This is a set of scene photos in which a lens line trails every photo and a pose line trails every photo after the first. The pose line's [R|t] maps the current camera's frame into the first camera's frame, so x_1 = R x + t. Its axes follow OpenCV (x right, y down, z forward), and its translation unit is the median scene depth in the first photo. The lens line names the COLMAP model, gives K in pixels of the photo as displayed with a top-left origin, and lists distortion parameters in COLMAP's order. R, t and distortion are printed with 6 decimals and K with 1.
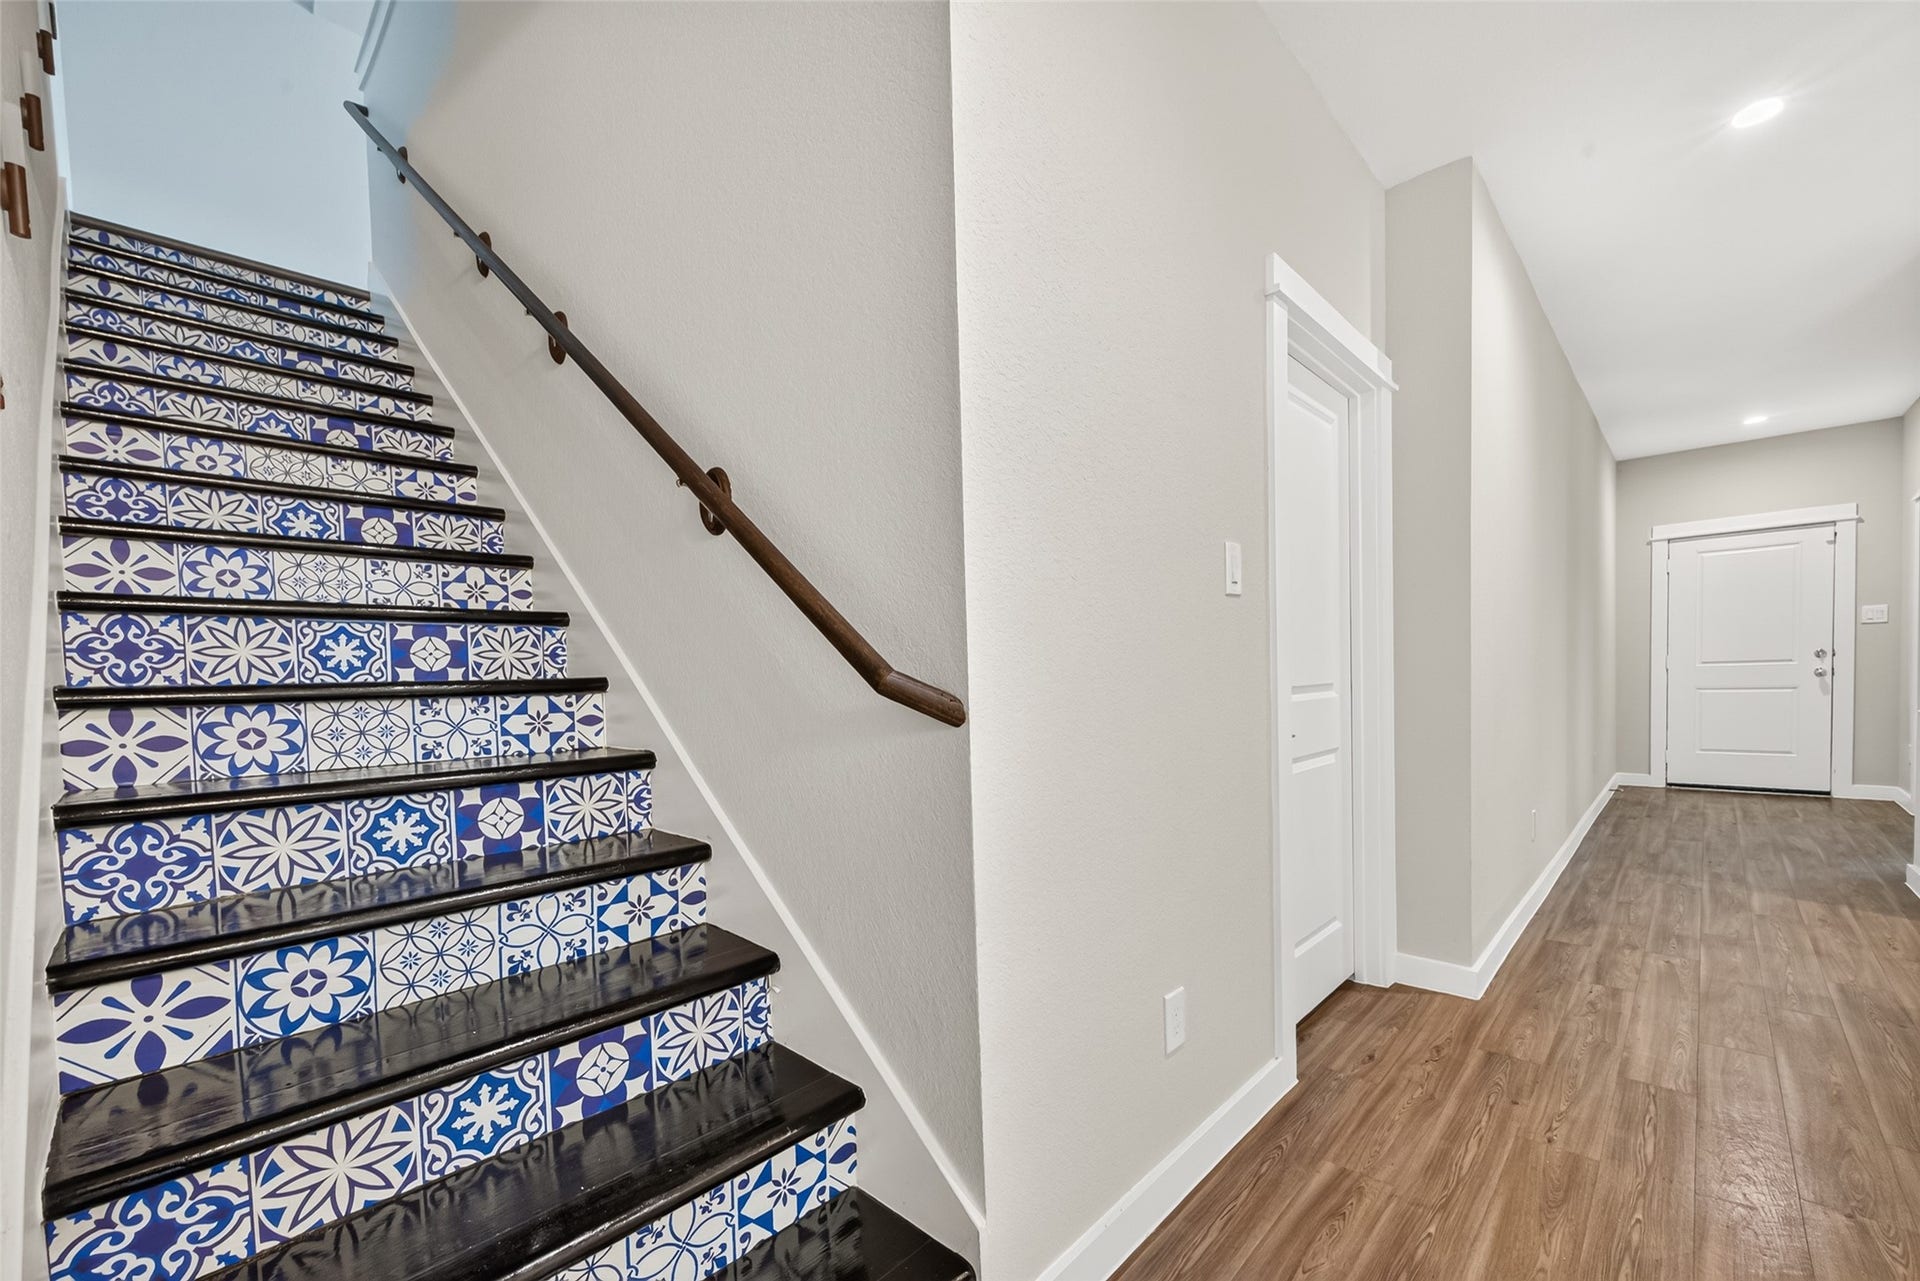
lens RADIAL K [[762.8, 0, 963.1], [0, 762.8, 708.9], [0, 0, 1]] dist [0.001736, -0.000243]
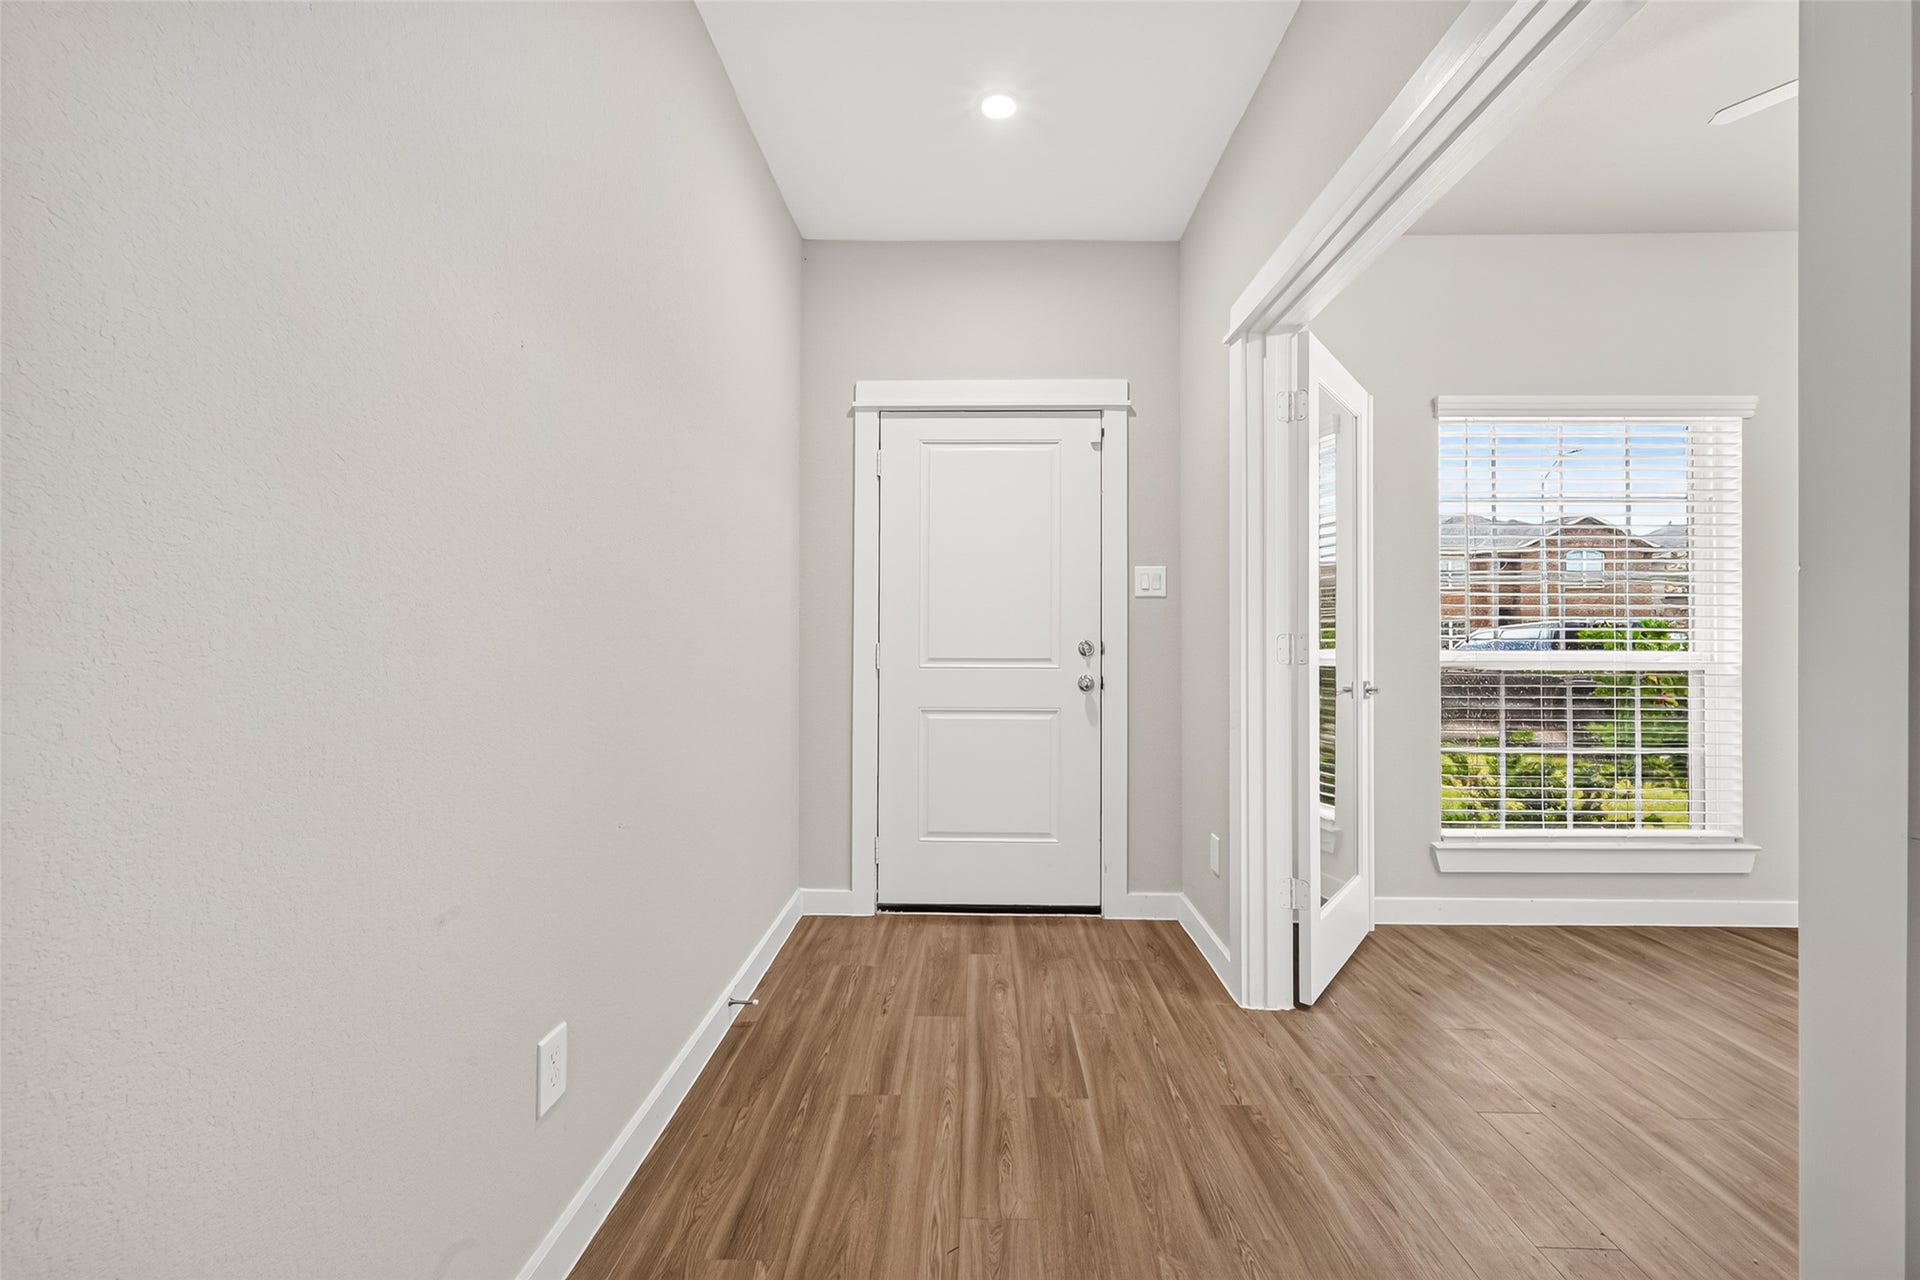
lens RADIAL K [[762.8, 0, 967.6], [0, 762.8, 630.3], [0, 0, 1]] dist [0.001736, -0.000243]
pose [[0.722800, 0.031362, 0.690345, 1.009061], [0.002681, 0.998835, -0.048183, -0.087690], [-0.691052, 0.036678, 0.721874, 0.978040]]
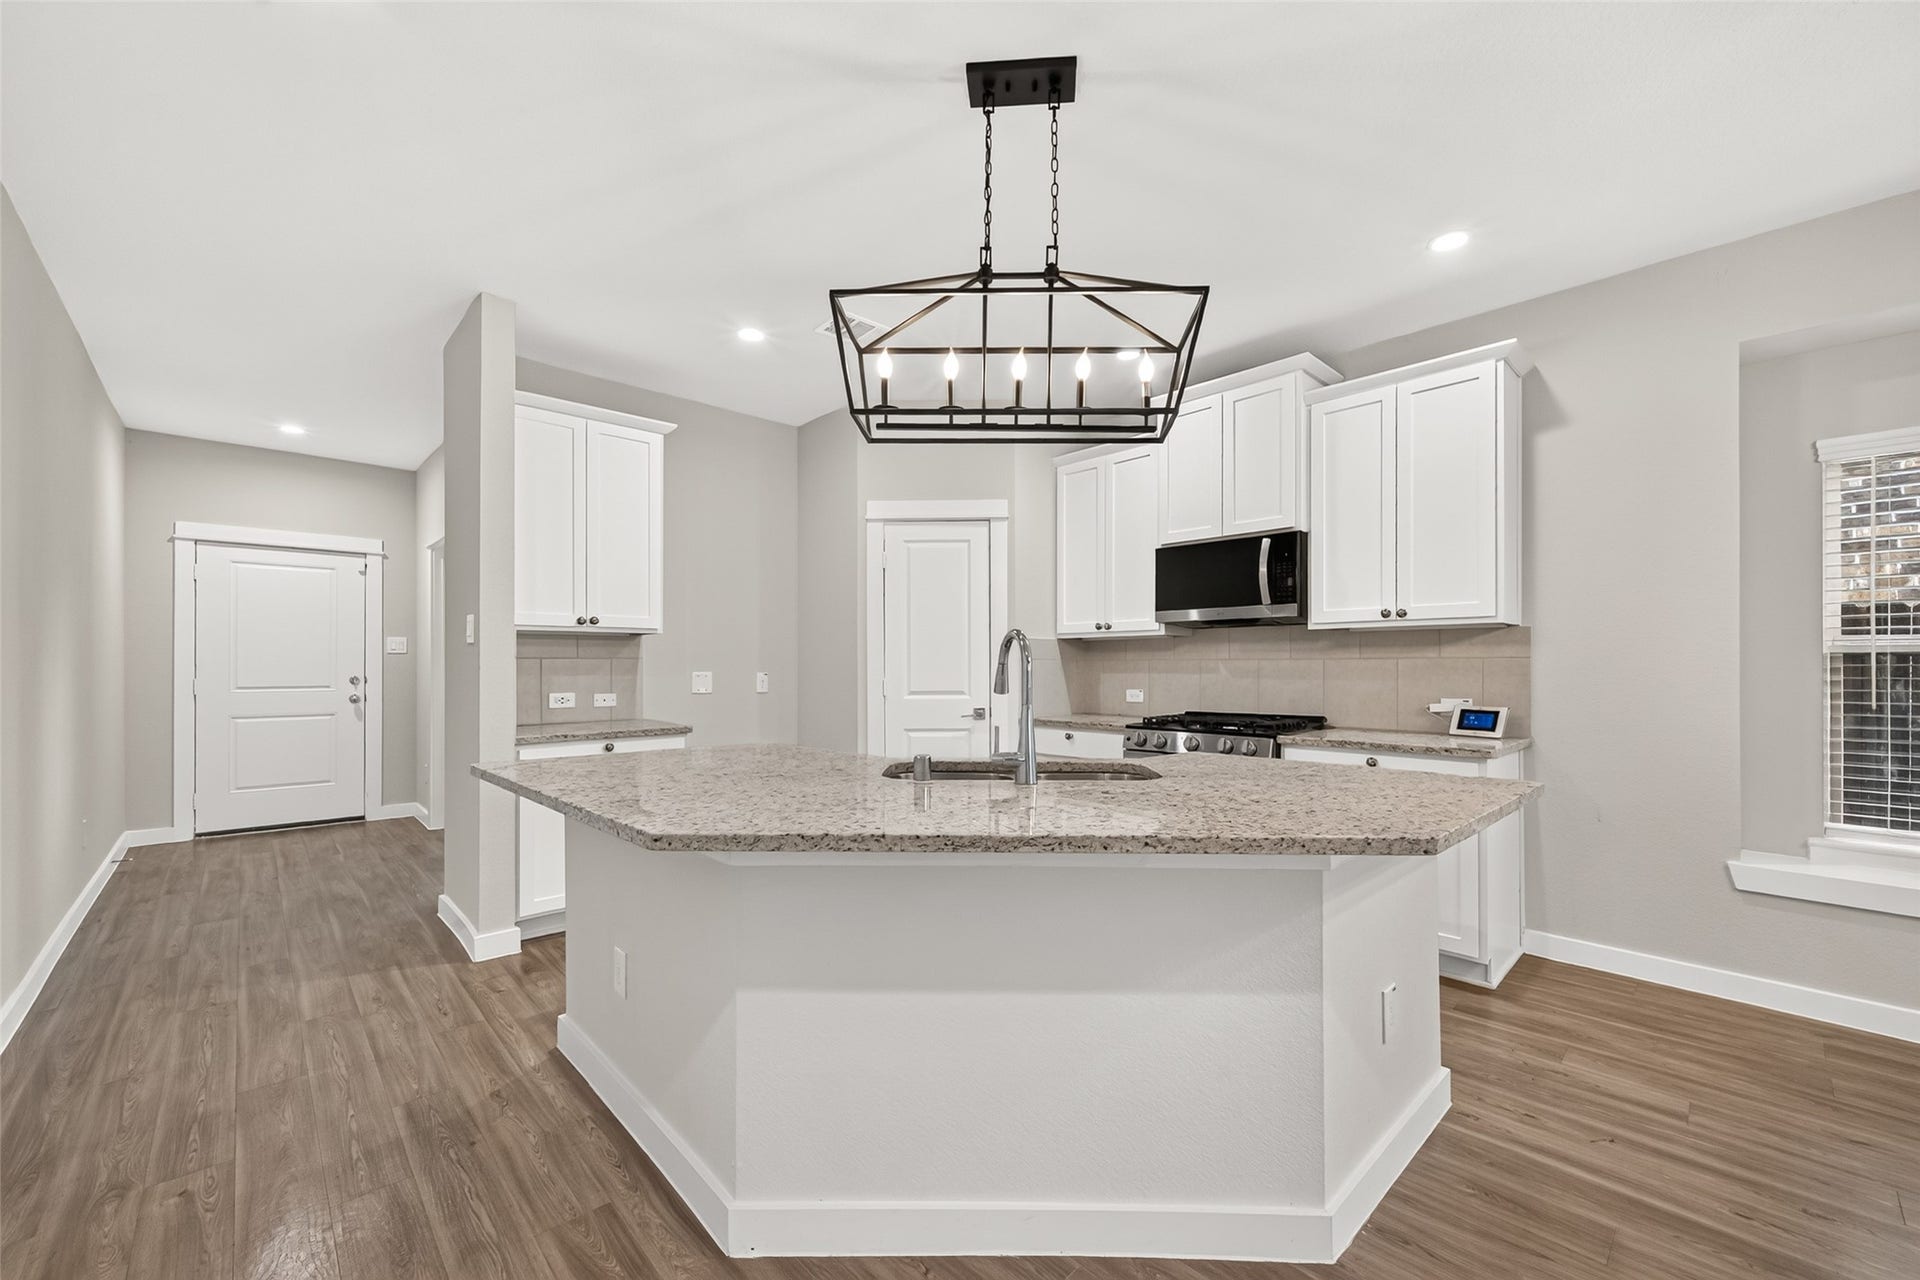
lens RADIAL K [[762.8, 0, 982.0], [0, 762.8, 663.1], [0, 0, 1]] dist [0.001736, -0.000243]
pose [[0.030552, 0.035505, 0.998902, 0.196102], [0.041045, 0.998481, -0.036746, -0.035209], [-0.998690, 0.042123, 0.029048, 0.201380]]
